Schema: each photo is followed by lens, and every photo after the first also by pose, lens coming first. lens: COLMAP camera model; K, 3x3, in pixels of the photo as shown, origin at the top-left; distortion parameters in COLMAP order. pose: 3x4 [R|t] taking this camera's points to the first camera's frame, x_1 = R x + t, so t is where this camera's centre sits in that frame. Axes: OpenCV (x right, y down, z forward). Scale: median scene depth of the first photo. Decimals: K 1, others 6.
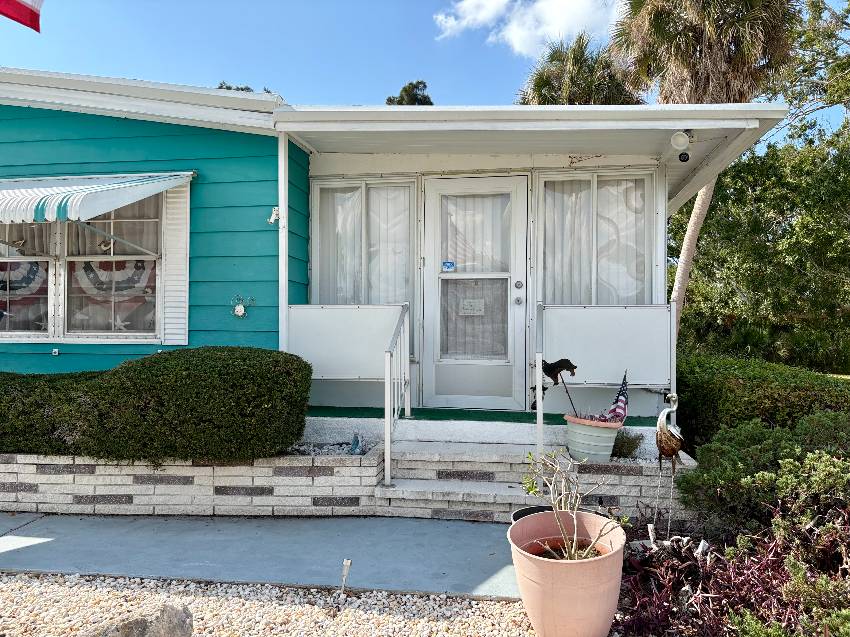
lens RADIAL K [[664.2, 0, 425.0], [0, 664.2, 318.5], [0, 0, 1]] dist [0.048427, -0.006606]
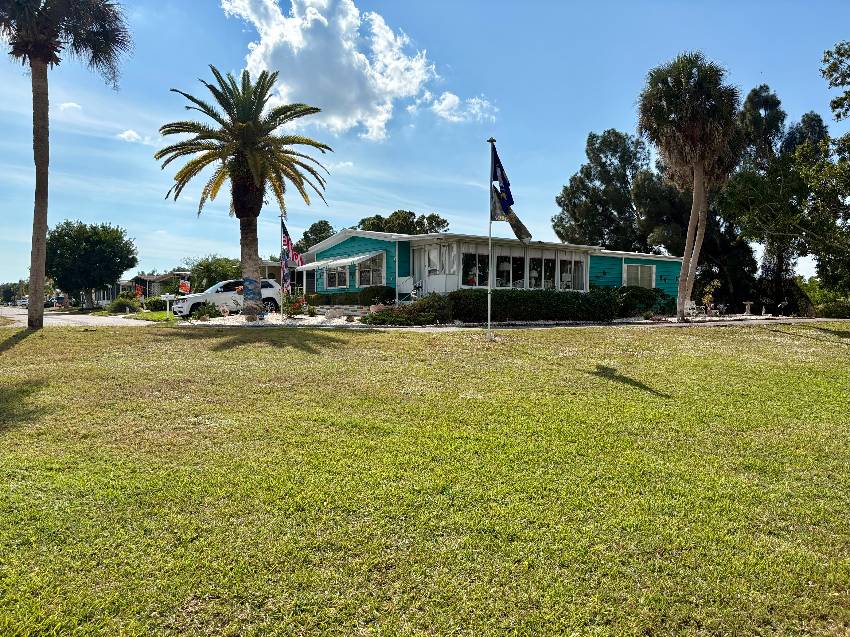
lens RADIAL K [[664.2, 0, 425.0], [0, 664.2, 318.5], [0, 0, 1]] dist [0.048427, -0.006606]
pose [[0.646354, 0.025674, -0.762606, 3.398087], [0.007806, 0.999159, 0.040253, 0.063740], [0.762998, -0.031971, 0.645610, -1.749197]]
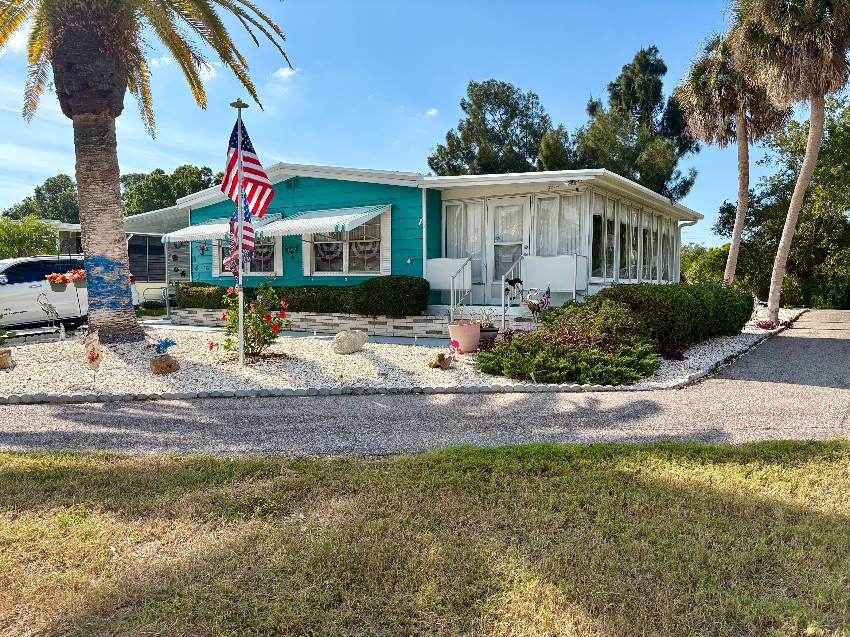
lens RADIAL K [[664.2, 0, 425.0], [0, 664.2, 318.5], [0, 0, 1]] dist [0.048427, -0.006606]
pose [[0.913417, 0.015527, -0.406729, 0.750843], [0.012559, 0.997721, 0.066292, 0.035543], [0.406832, -0.065660, 0.911140, -1.175564]]
